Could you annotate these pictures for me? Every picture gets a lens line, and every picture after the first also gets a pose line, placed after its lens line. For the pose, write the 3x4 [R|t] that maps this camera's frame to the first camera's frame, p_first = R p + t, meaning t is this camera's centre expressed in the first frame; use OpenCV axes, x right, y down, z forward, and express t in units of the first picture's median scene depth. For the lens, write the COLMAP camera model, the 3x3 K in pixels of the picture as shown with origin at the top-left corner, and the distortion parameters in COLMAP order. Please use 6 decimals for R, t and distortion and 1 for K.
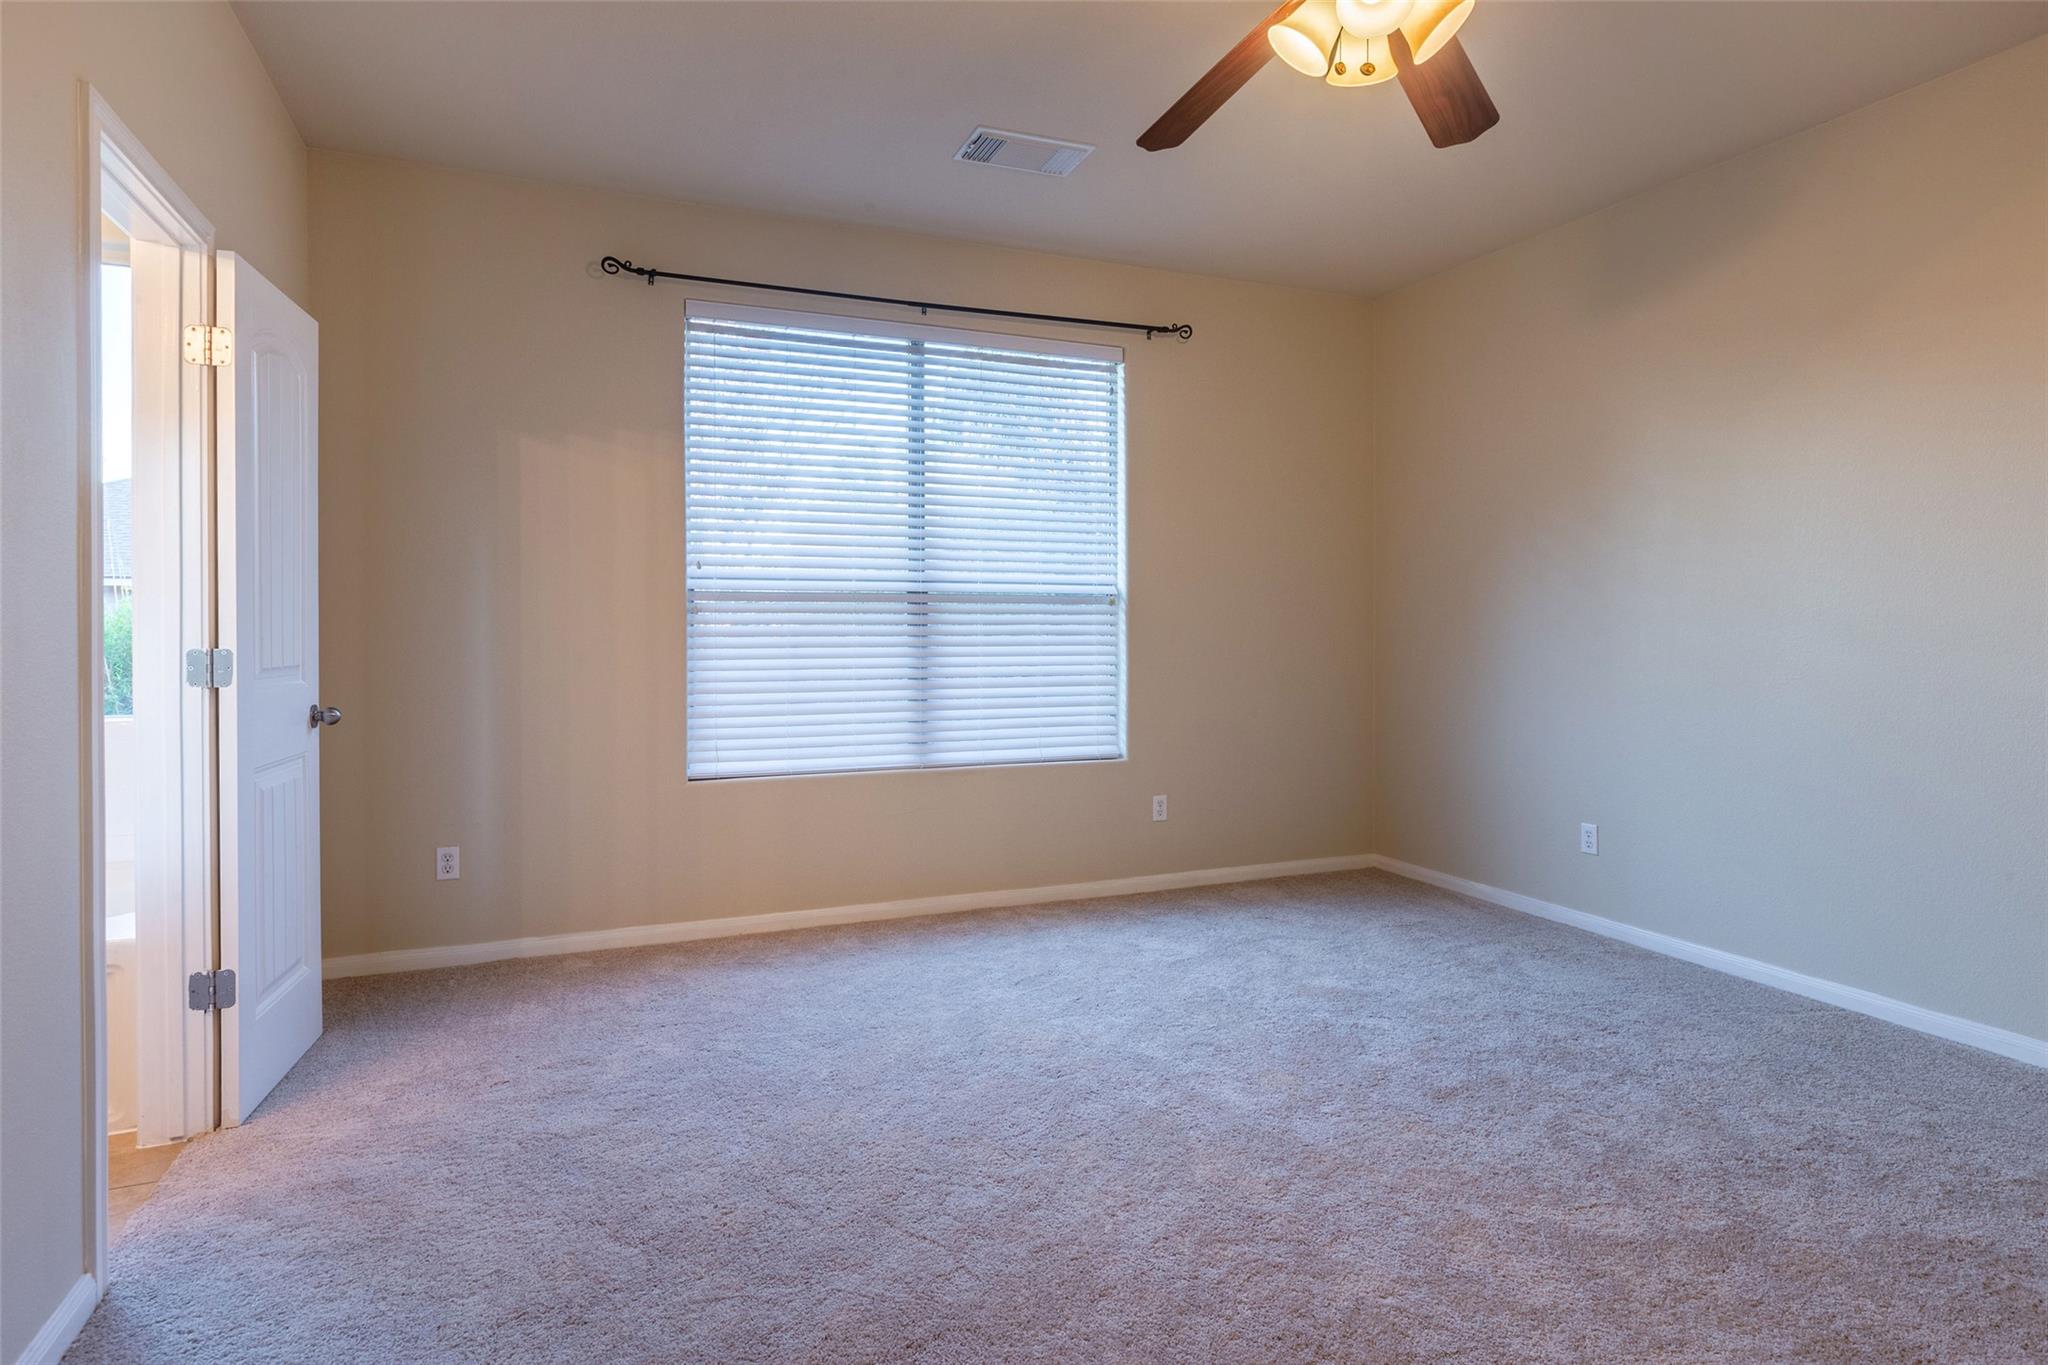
lens RADIAL K [[1094.8, 0, 1024.3], [0, 1094.8, 623.2], [0, 0, 1]] dist [0.001844, 0.000017]
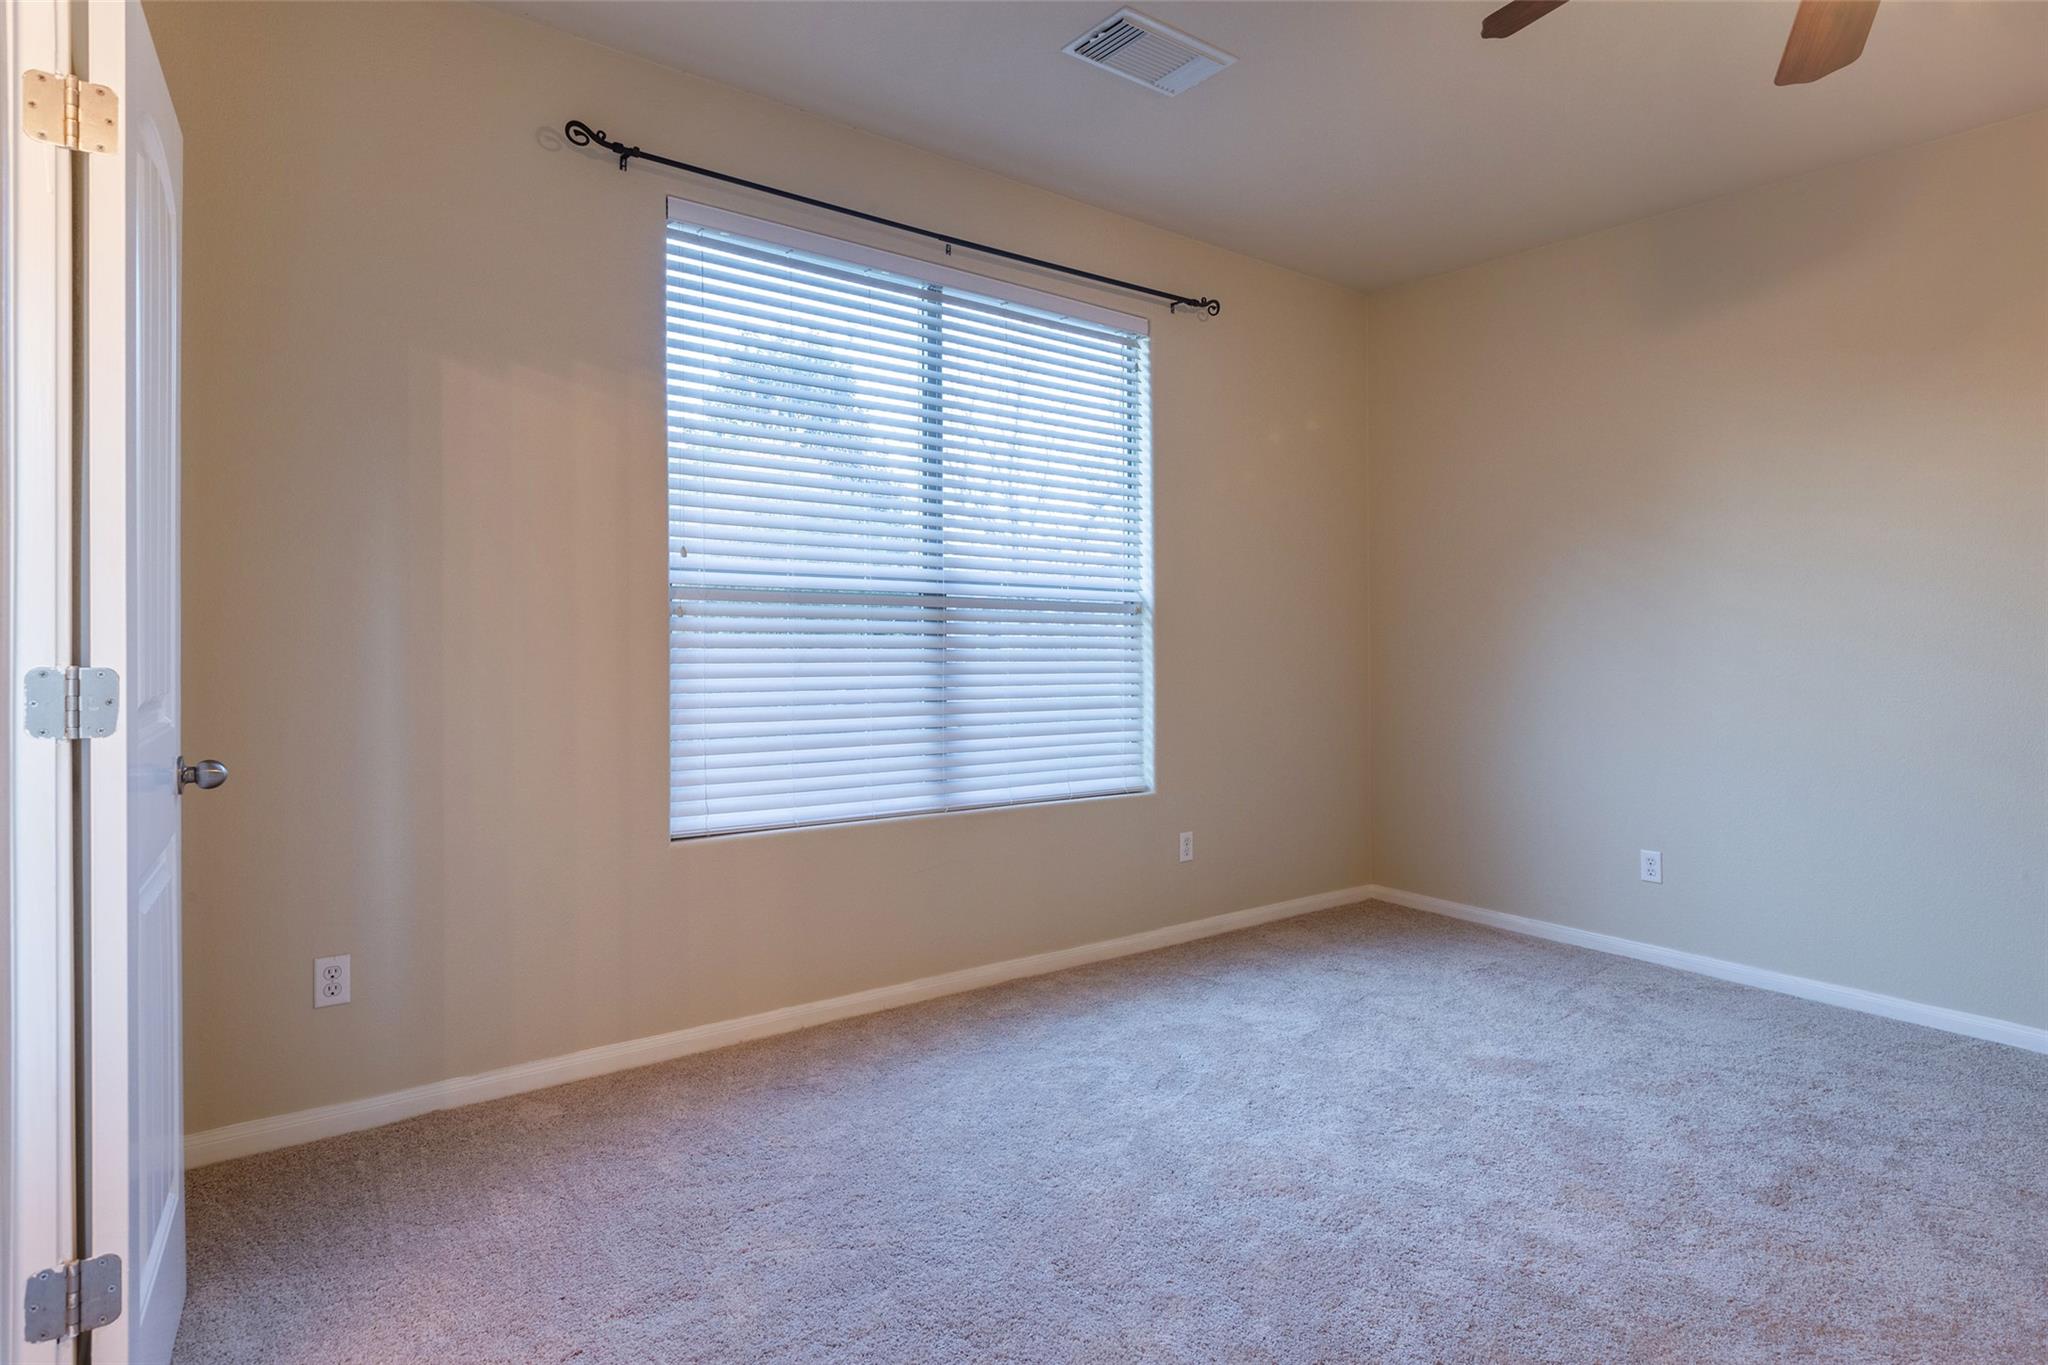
lens RADIAL K [[1092.5, 0, 1030.5], [0, 1092.5, 631.1], [0, 0, 1]] dist [-0.001229, 0.000333]
pose [[0.965869, 0.012997, 0.258706, -0.262914], [-0.012548, 0.999916, -0.003388, 0.000766], [-0.258729, 0.000026, 0.965950, 0.219232]]
